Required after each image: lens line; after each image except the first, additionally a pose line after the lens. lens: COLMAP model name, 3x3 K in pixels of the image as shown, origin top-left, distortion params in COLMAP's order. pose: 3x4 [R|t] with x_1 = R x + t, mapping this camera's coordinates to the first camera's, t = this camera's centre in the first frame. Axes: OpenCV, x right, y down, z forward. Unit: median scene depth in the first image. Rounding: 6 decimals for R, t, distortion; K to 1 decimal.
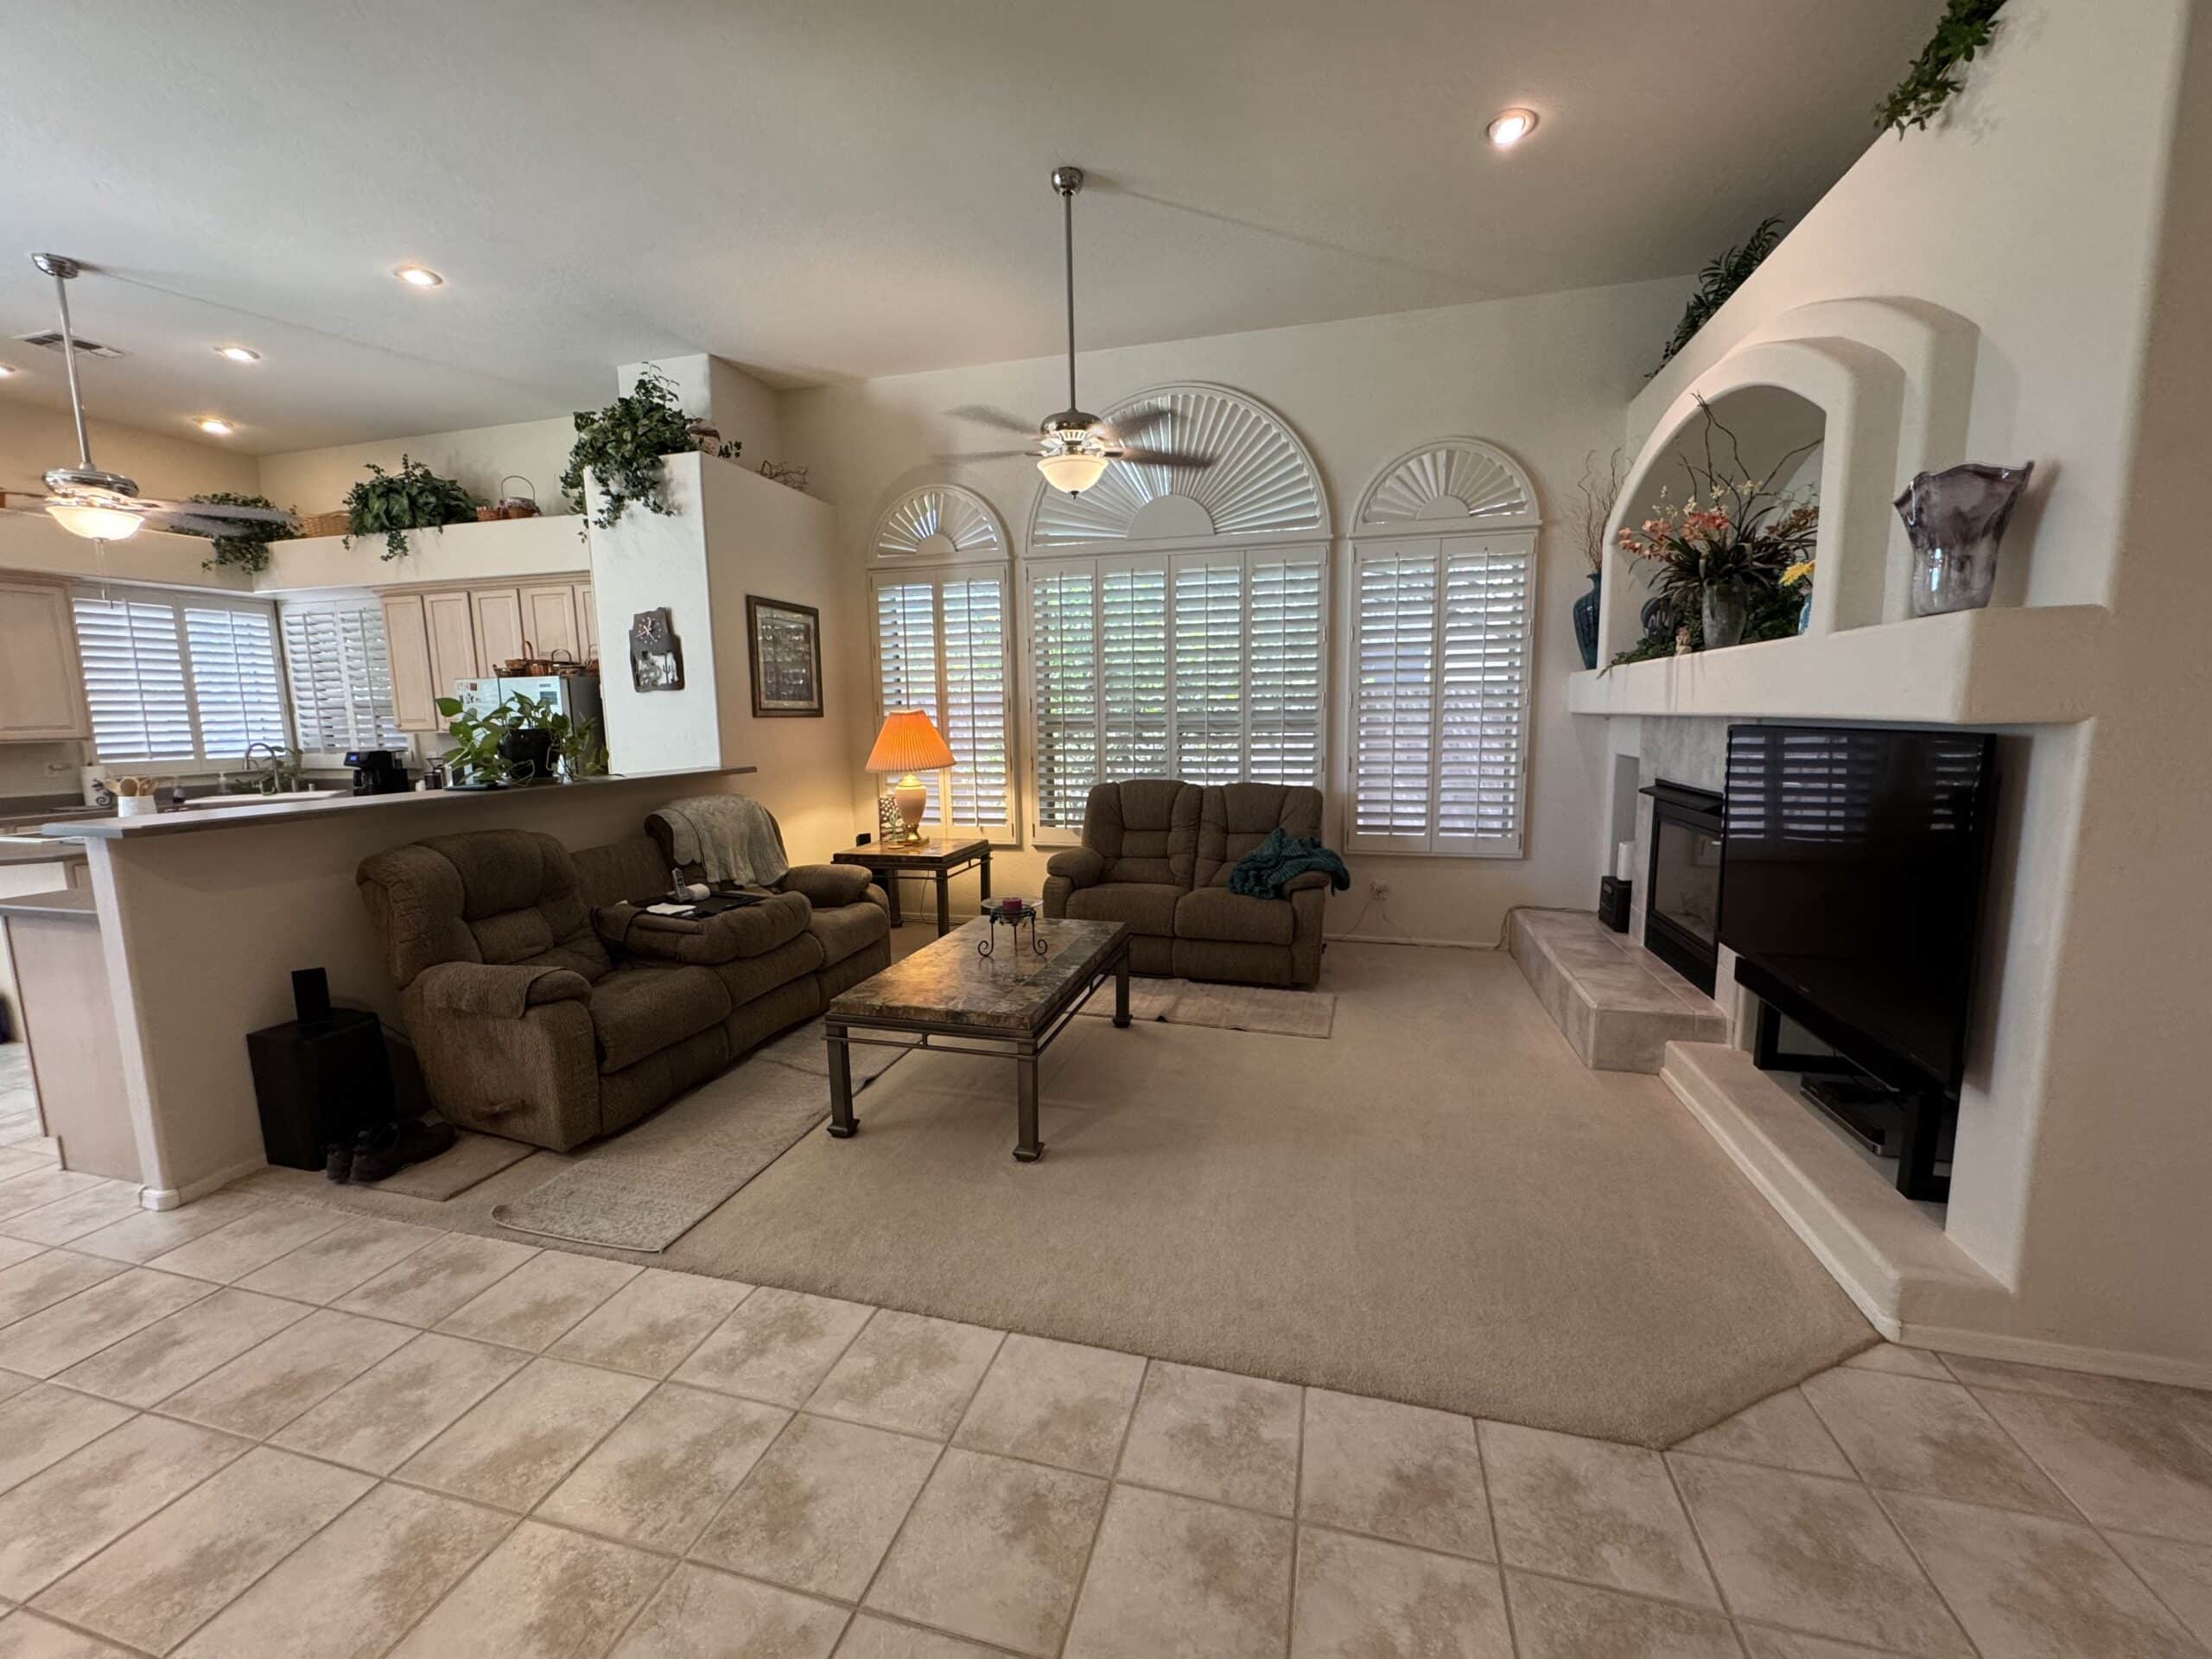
lens RADIAL K [[882.4, 0, 1107.2], [0, 882.4, 830.9], [0, 0, 1]] dist [-0.002376, -0.000068]
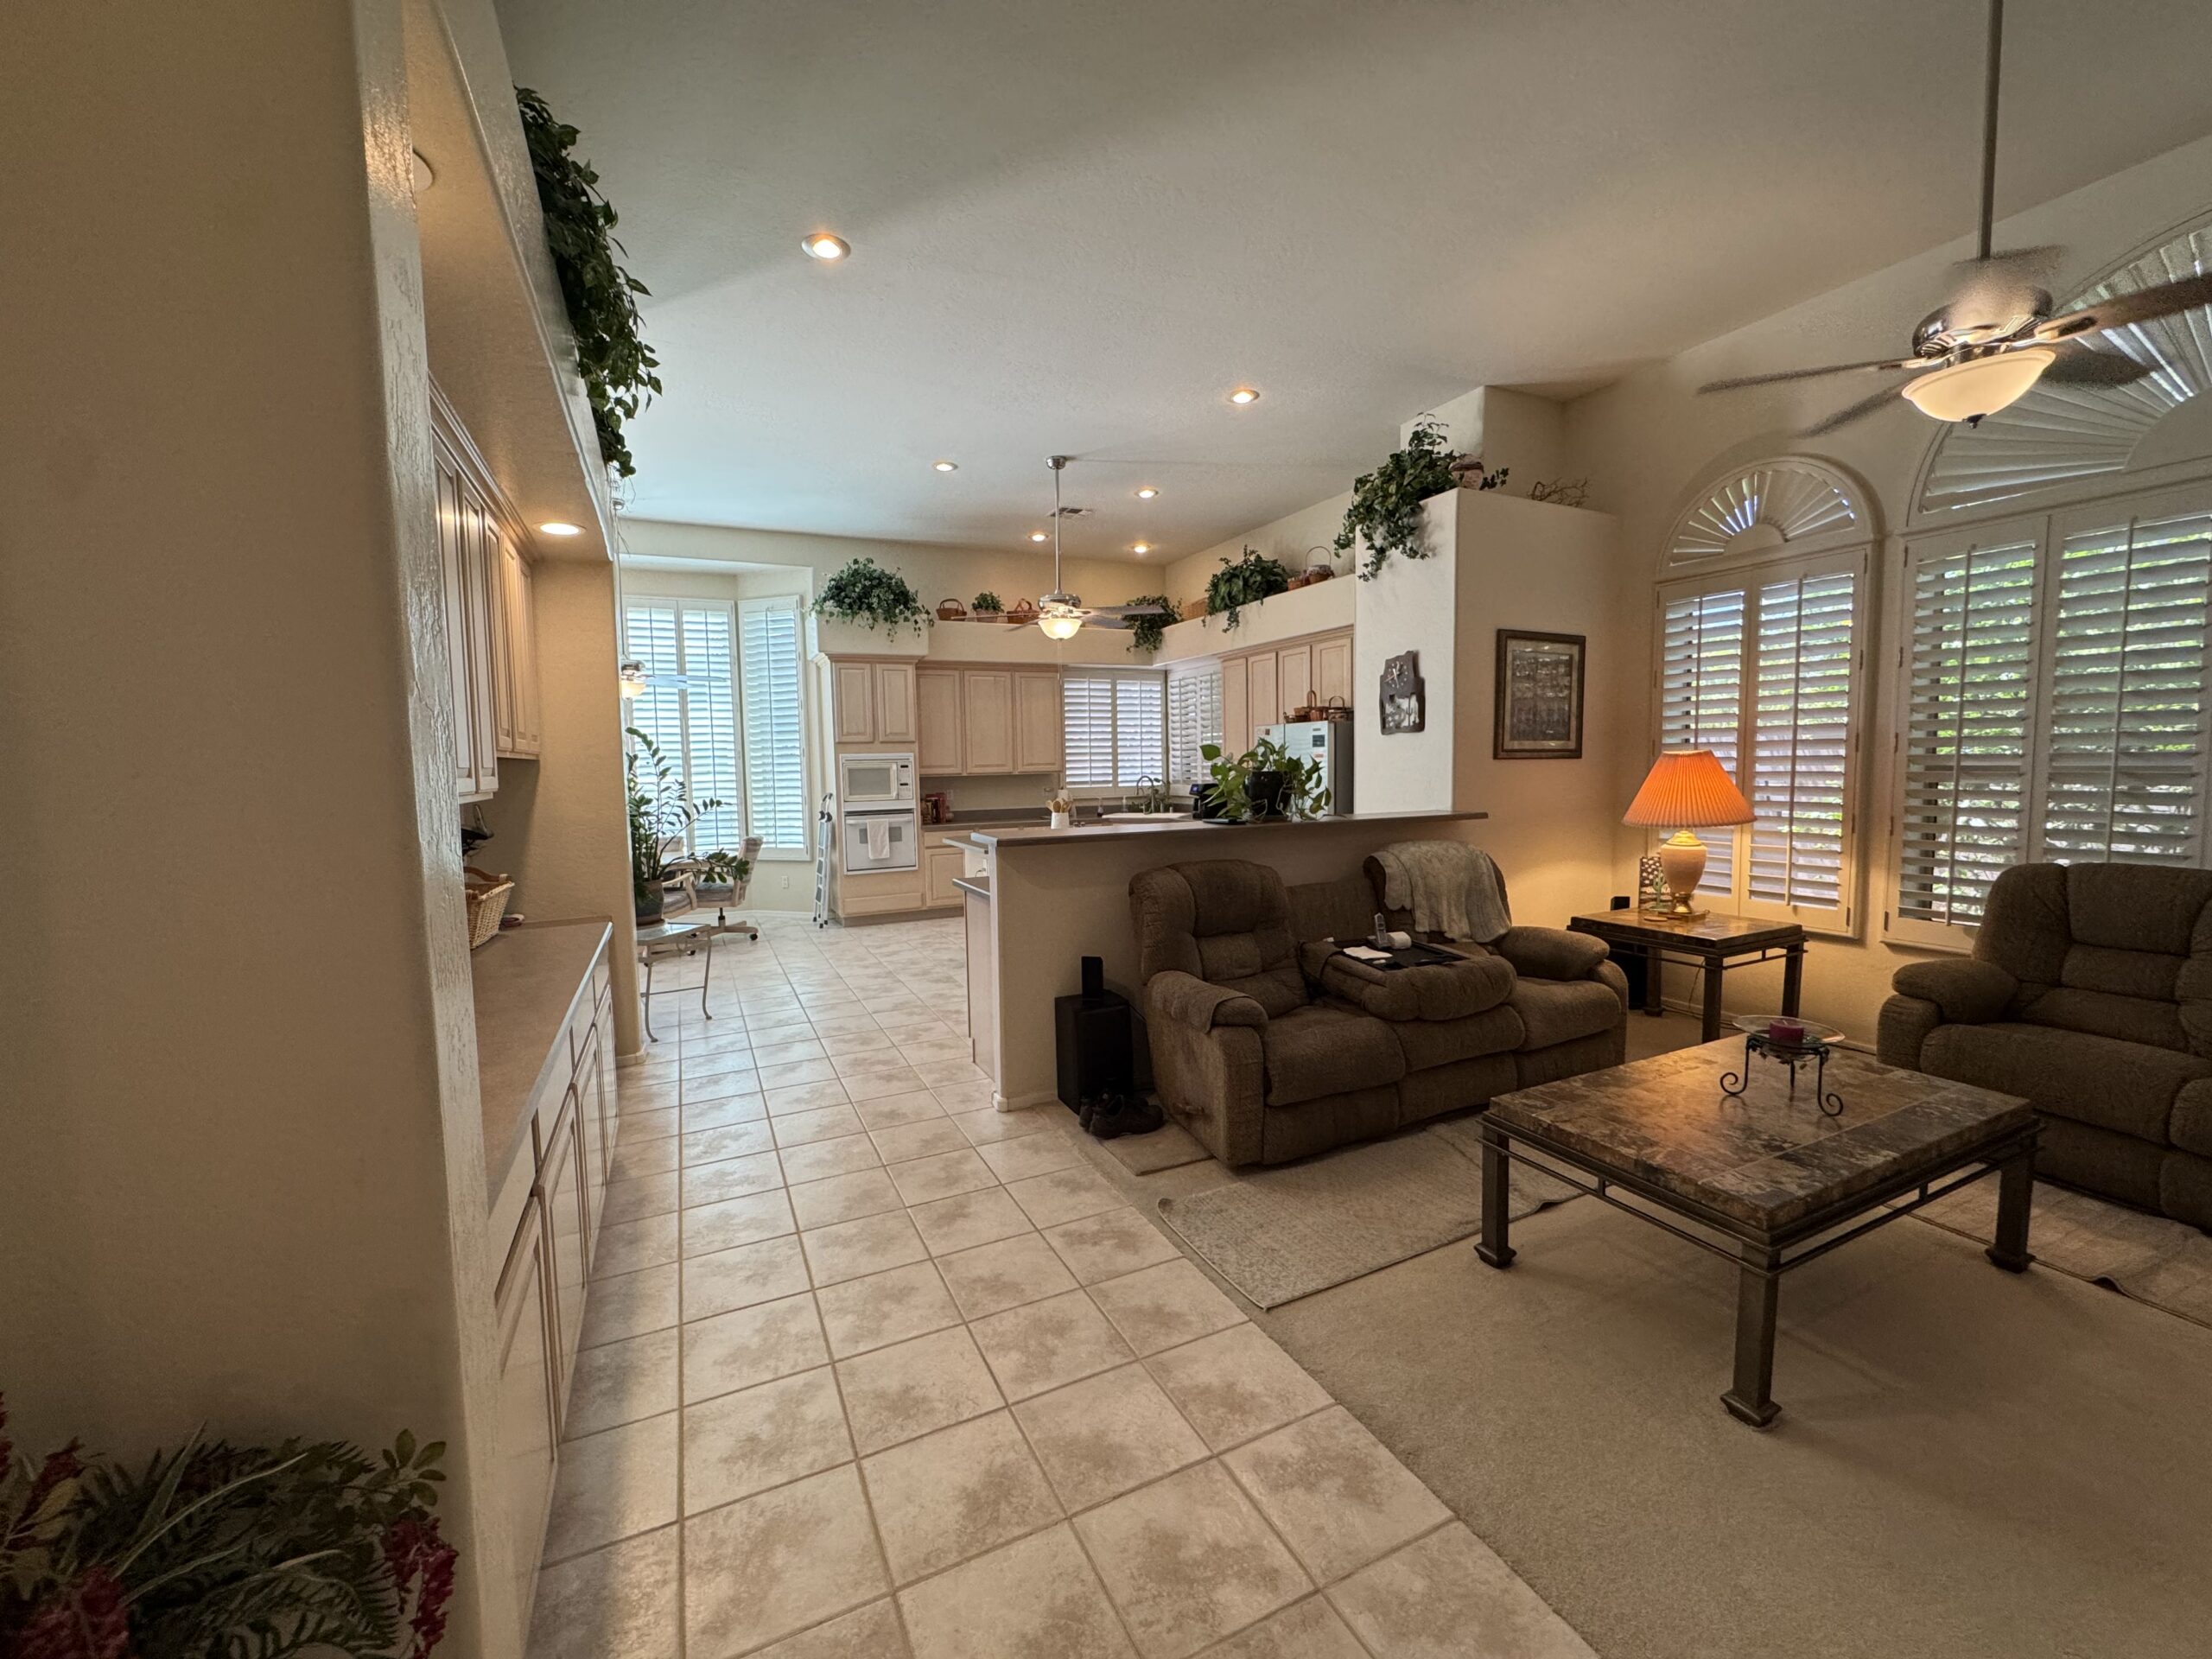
lens RADIAL K [[882.4, 0, 1104.8], [0, 882.4, 830.9], [0, 0, 1]] dist [-0.002376, -0.000068]
pose [[0.653938, 0.063836, -0.753850, 0.040505], [-0.093890, 0.995578, 0.002859, -0.019274], [0.750699, 0.068909, 0.657041, 0.092010]]
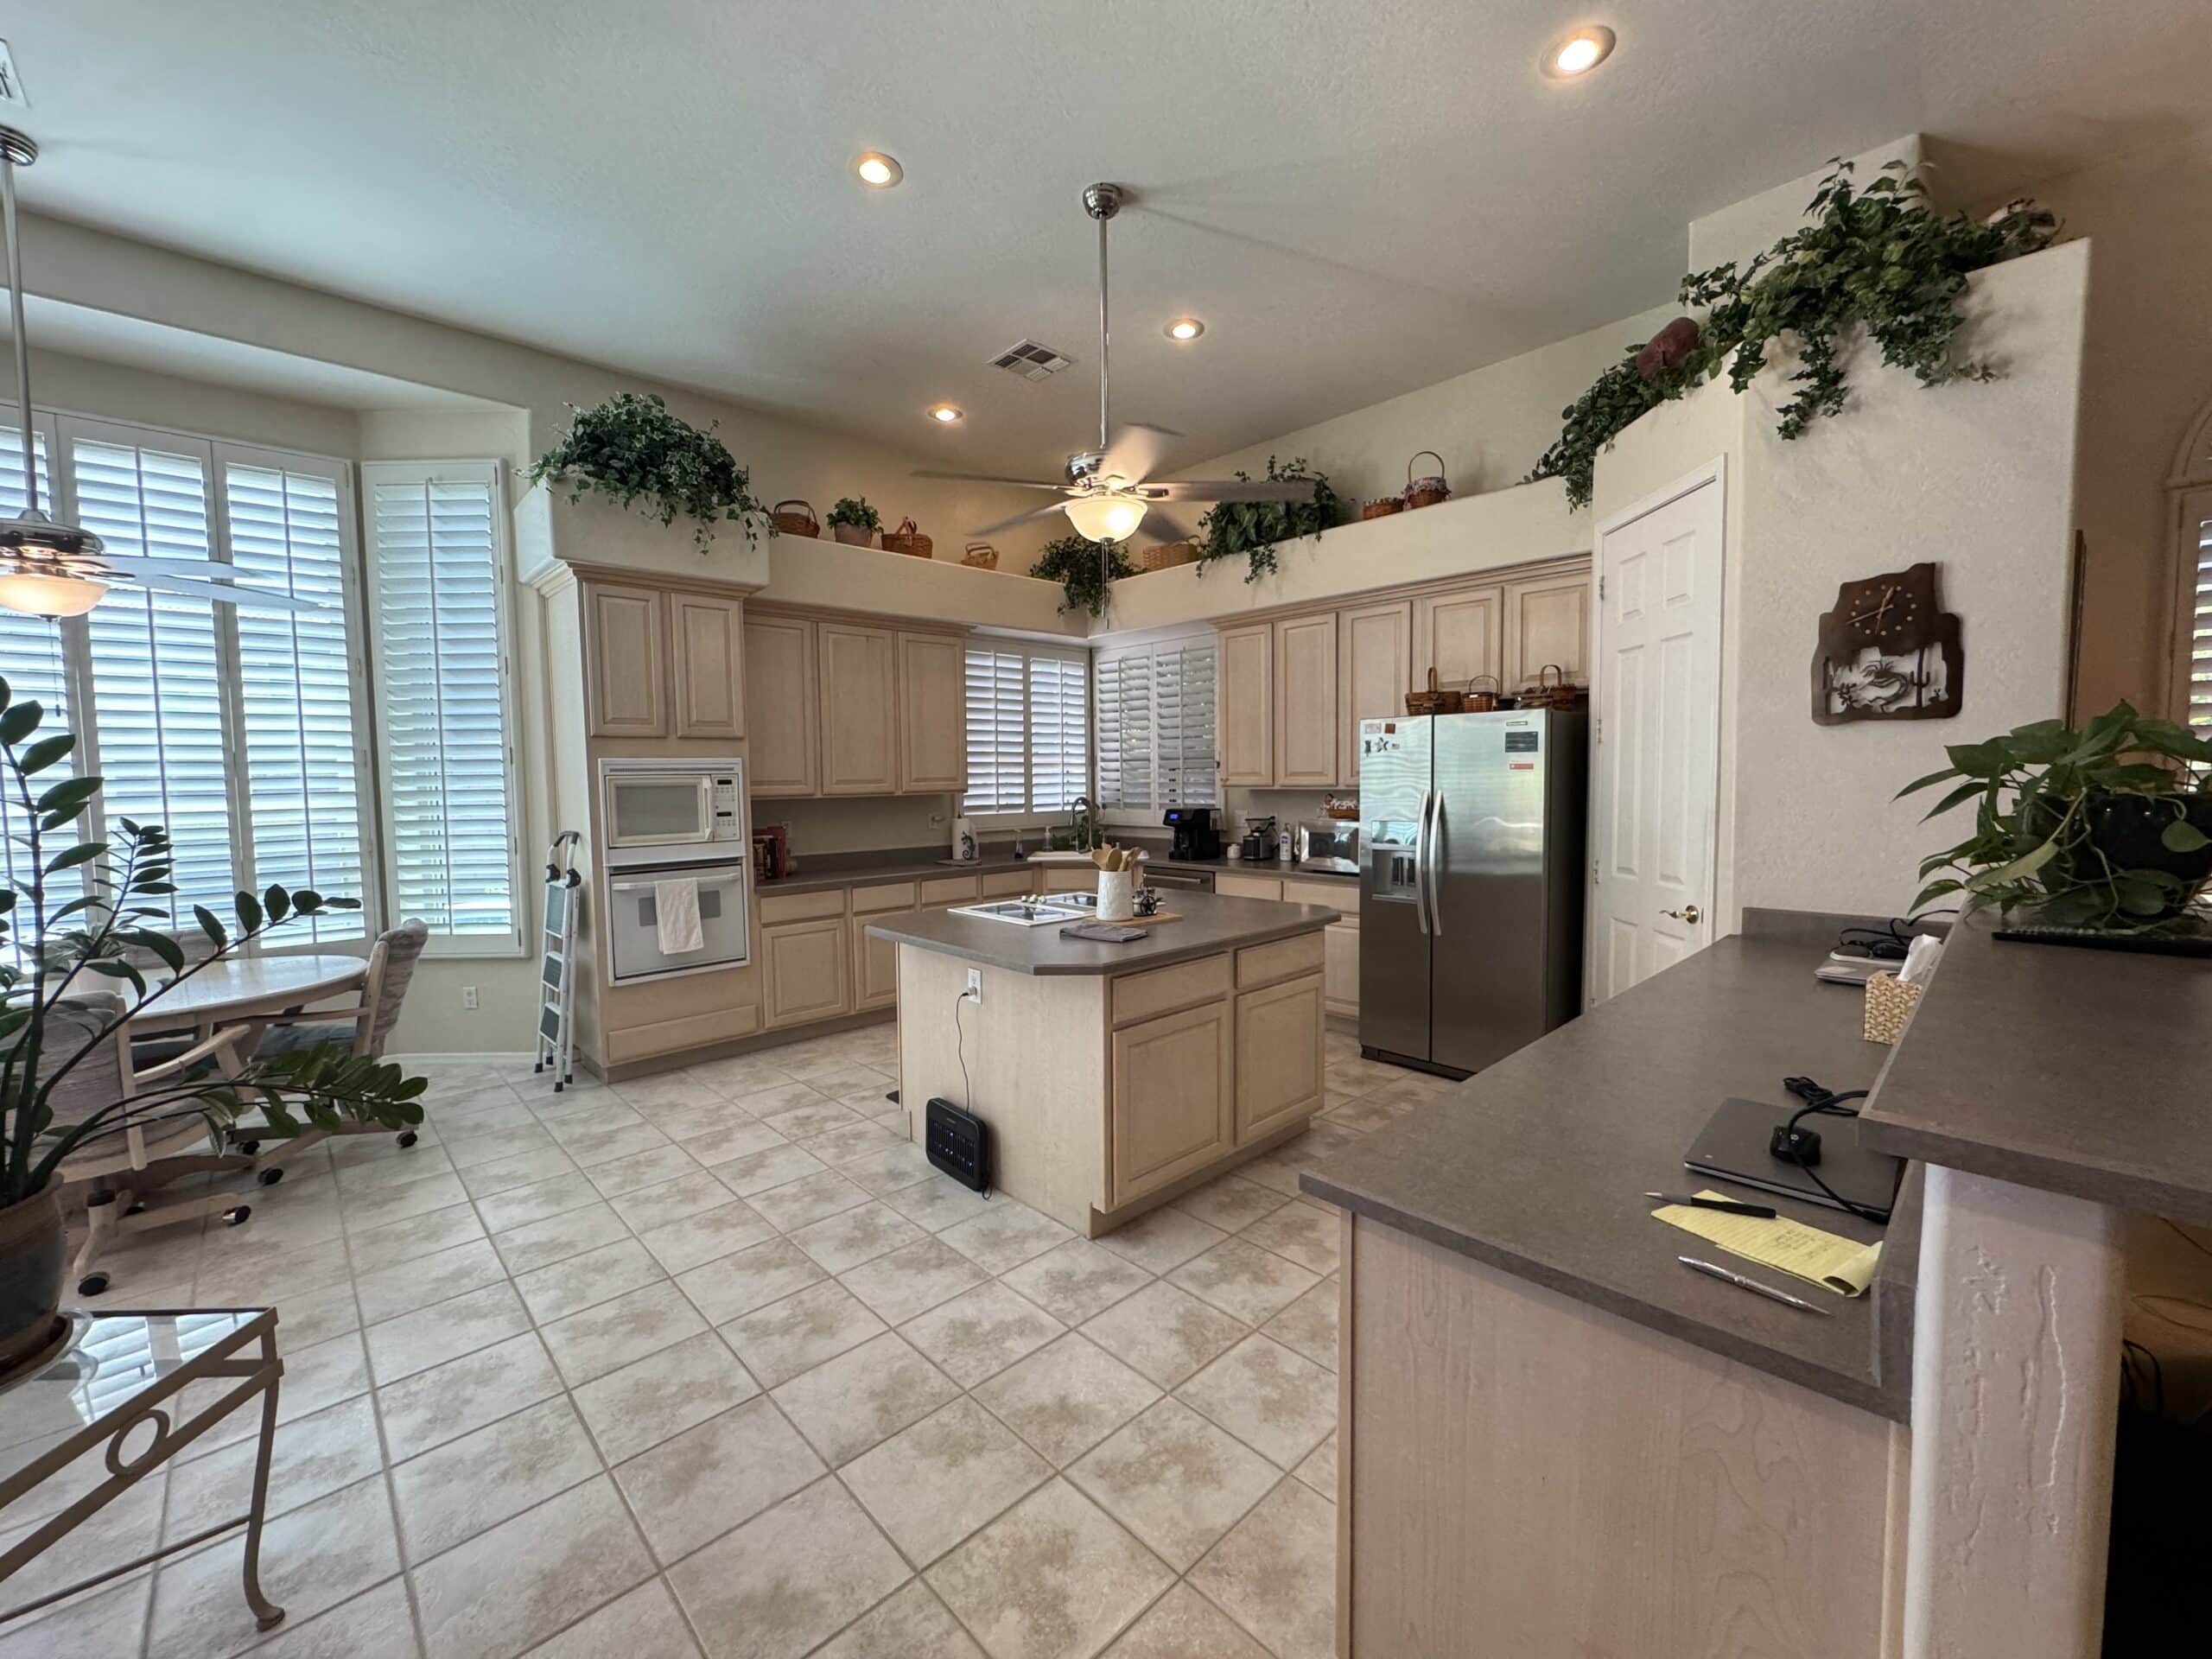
lens RADIAL K [[882.4, 0, 1106.3], [0, 882.4, 829.4], [0, 0, 1]] dist [-0.002376, -0.000068]
pose [[0.856179, 0.036592, -0.515383, -0.663492], [-0.069578, 0.996569, -0.044830, -0.037054], [0.511974, 0.074242, 0.855787, 0.314575]]
